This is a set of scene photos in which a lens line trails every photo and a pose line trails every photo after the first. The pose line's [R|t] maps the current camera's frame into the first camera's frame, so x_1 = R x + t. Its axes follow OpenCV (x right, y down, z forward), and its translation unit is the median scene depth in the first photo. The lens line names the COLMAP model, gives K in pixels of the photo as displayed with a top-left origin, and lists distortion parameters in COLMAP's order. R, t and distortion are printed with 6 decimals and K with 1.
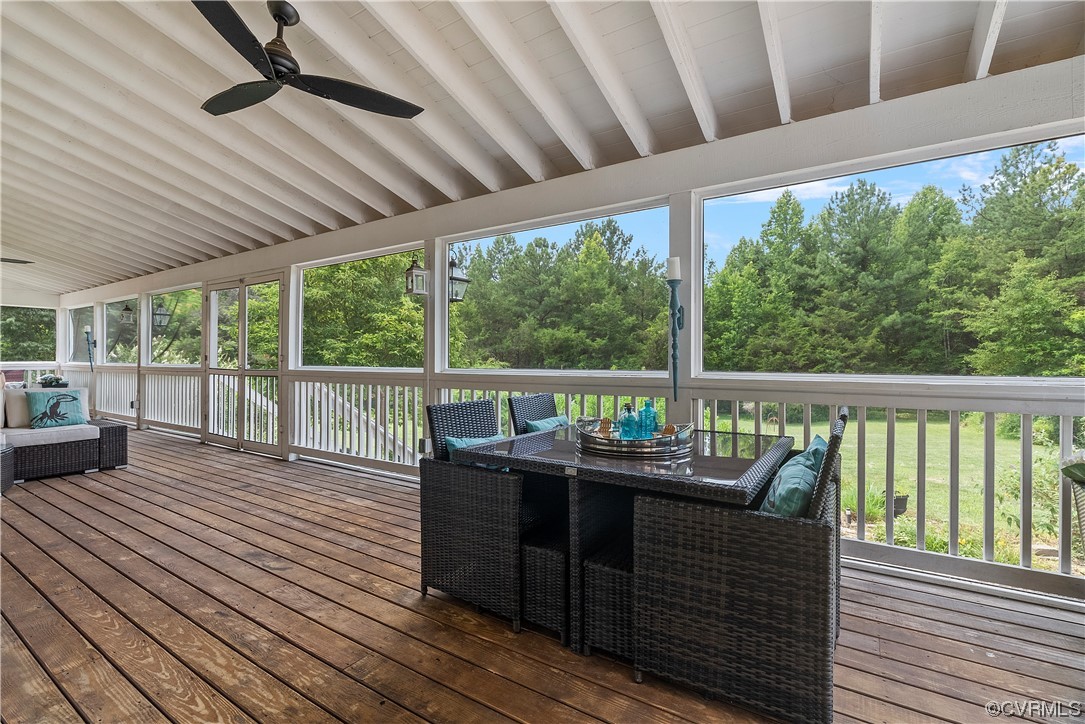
lens RADIAL K [[489.2, 0, 545.2], [0, 489.2, 355.2], [0, 0, 1]] dist [-0.001794, 0.000369]
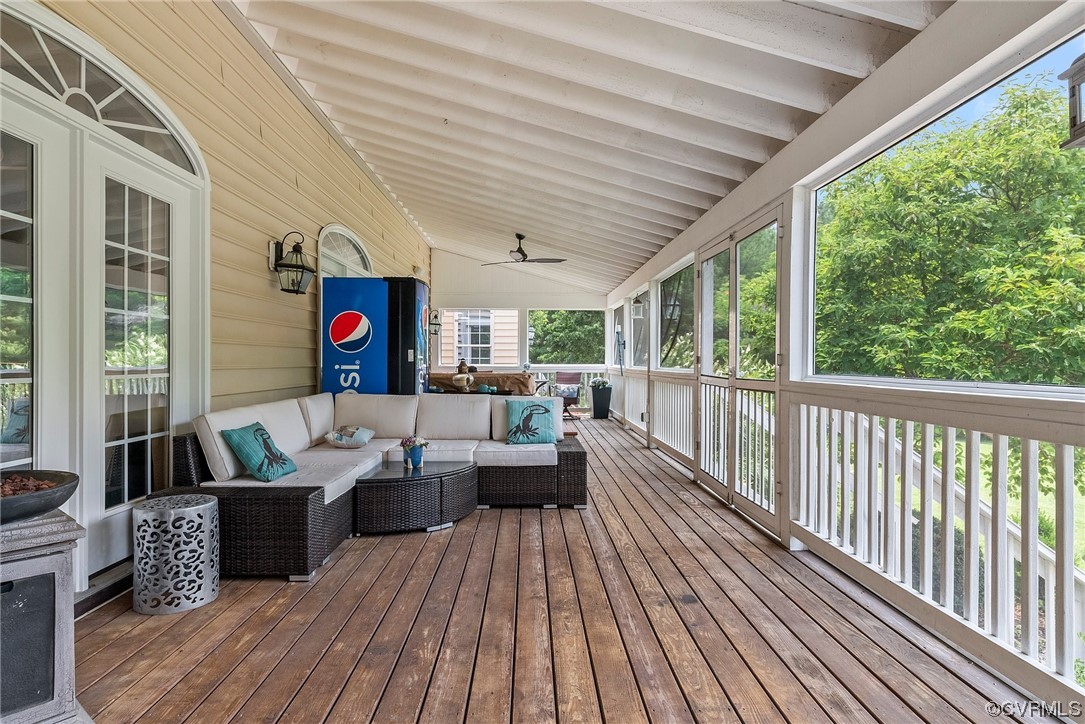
lens RADIAL K [[614.2, 0, 540.3], [0, 614.2, 363.8], [0, 0, 1]] dist [-0.006471, -0.000942]
pose [[0.558370, 0.002076, -0.829589, -0.089475], [0.006818, 0.999952, 0.007092, 0.002969], [0.829564, -0.009616, 0.558329, 0.300205]]
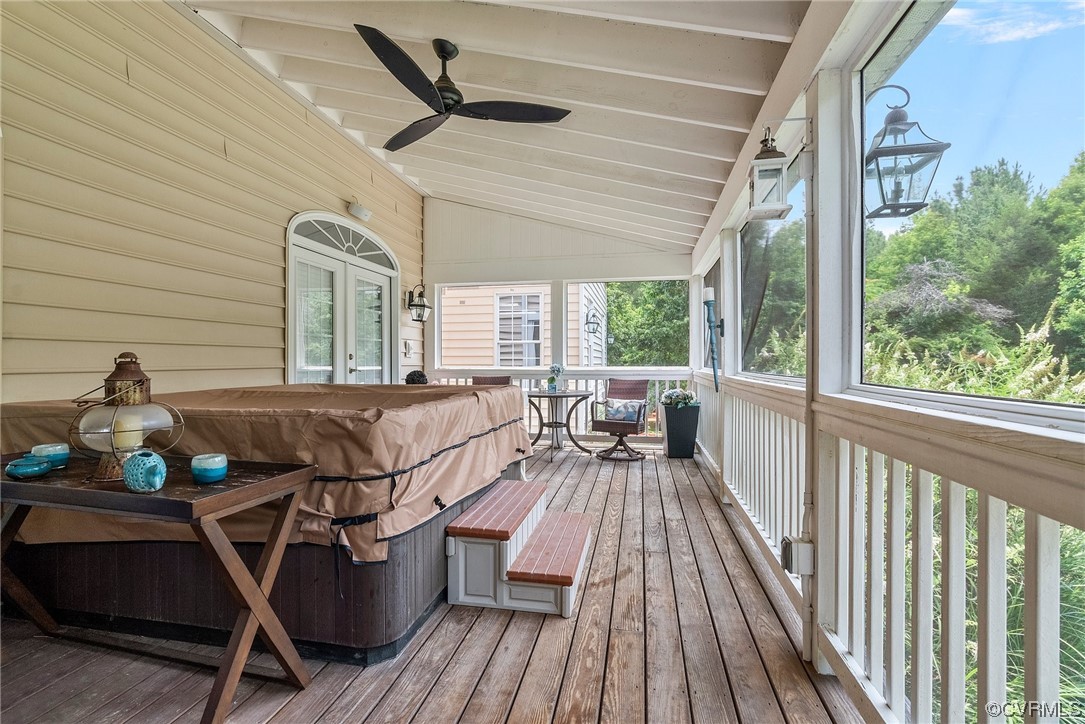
lens RADIAL K [[489.2, 0, 541.1], [0, 489.2, 364.3], [0, 0, 1]] dist [-0.001794, 0.000369]
pose [[0.363075, 0.001254, -0.931759, -0.713734], [0.010400, 0.999931, 0.005398, 0.006840], [0.931702, -0.011650, 0.363037, 0.859176]]
